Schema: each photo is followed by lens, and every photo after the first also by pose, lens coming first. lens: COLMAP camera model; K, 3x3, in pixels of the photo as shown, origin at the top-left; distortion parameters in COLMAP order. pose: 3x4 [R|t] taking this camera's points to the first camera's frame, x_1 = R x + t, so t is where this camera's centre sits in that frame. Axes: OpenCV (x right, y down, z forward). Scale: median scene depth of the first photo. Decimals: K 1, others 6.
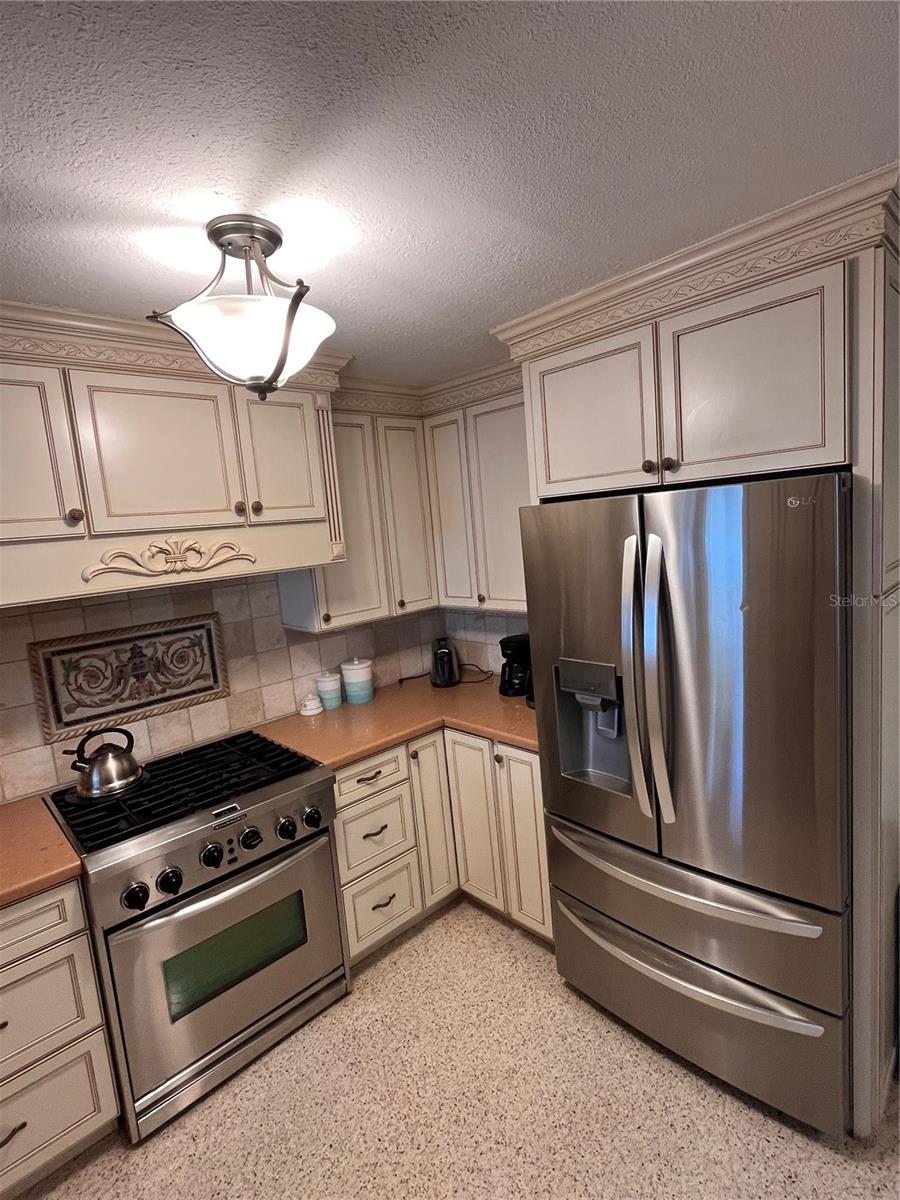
lens RADIAL K [[588.7, 0, 454.5], [0, 588.7, 600.2], [0, 0, 1]] dist [0.002269, 0.001267]
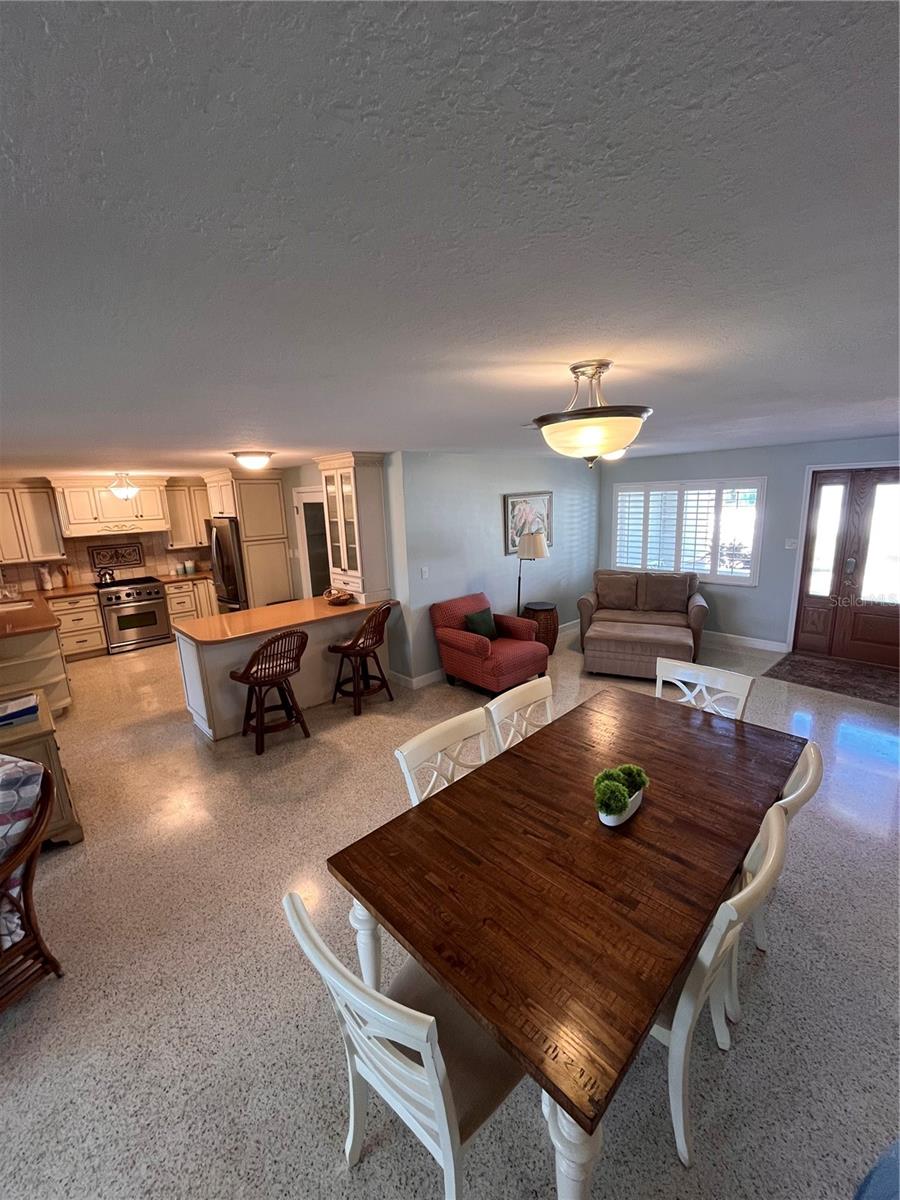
lens RADIAL K [[484.1, 0, 452.7], [0, 484.1, 598.6], [0, 0, 1]] dist [0.002045, 0.000128]
pose [[0.998957, 0.045425, 0.004739, 1.689609], [-0.045656, 0.995965, 0.077256, 0.053530], [-0.001211, -0.077392, 0.997000, -2.222836]]
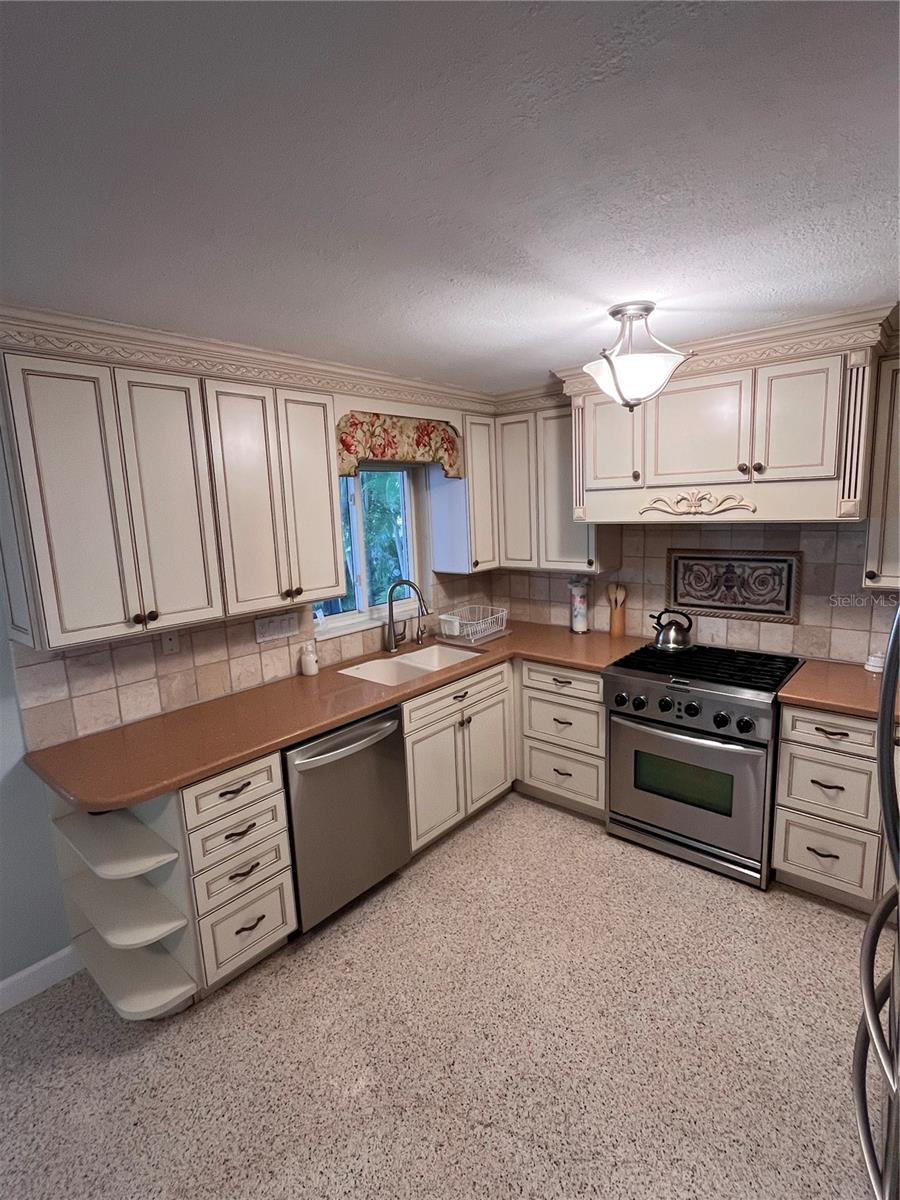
lens RADIAL K [[588.7, 0, 457.4], [0, 588.7, 597.9], [0, 0, 1]] dist [0.002269, 0.001267]
pose [[0.100583, 0.238423, -0.965939, 0.768841], [-0.101233, 0.968276, 0.228458, -0.100556], [0.989765, 0.074806, 0.121528, 0.224204]]
